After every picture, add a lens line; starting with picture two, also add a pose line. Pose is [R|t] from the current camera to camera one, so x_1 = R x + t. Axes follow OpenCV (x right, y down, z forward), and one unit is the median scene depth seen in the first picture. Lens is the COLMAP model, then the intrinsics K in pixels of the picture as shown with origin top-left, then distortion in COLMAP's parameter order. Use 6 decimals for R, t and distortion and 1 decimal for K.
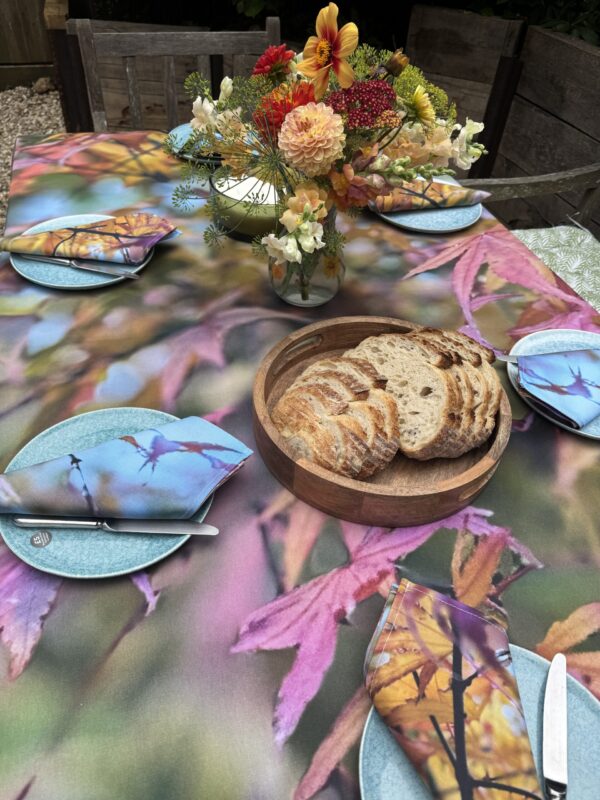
lens RADIAL K [[567.6, 0, 297.7], [0, 567.6, 397.6], [0, 0, 1]] dist [0.032540, -0.048683]
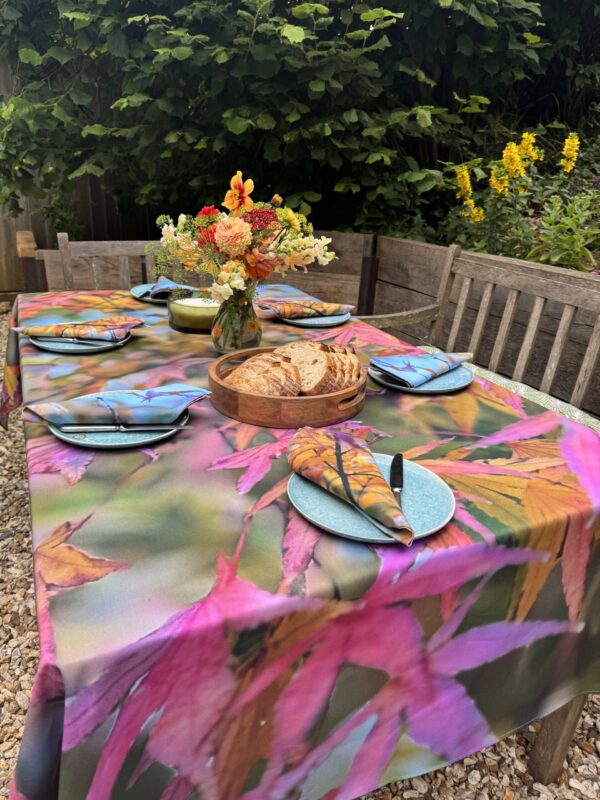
lens RADIAL K [[562.0, 0, 300.0], [0, 562.0, 400.0], [0, 0, 1]] dist [0.047877, -0.066722]
pose [[0.987983, -0.070900, 0.137344, -0.046436], [0.115915, 0.927673, -0.354946, 0.651420], [-0.102245, 0.366601, 0.924743, -0.457454]]
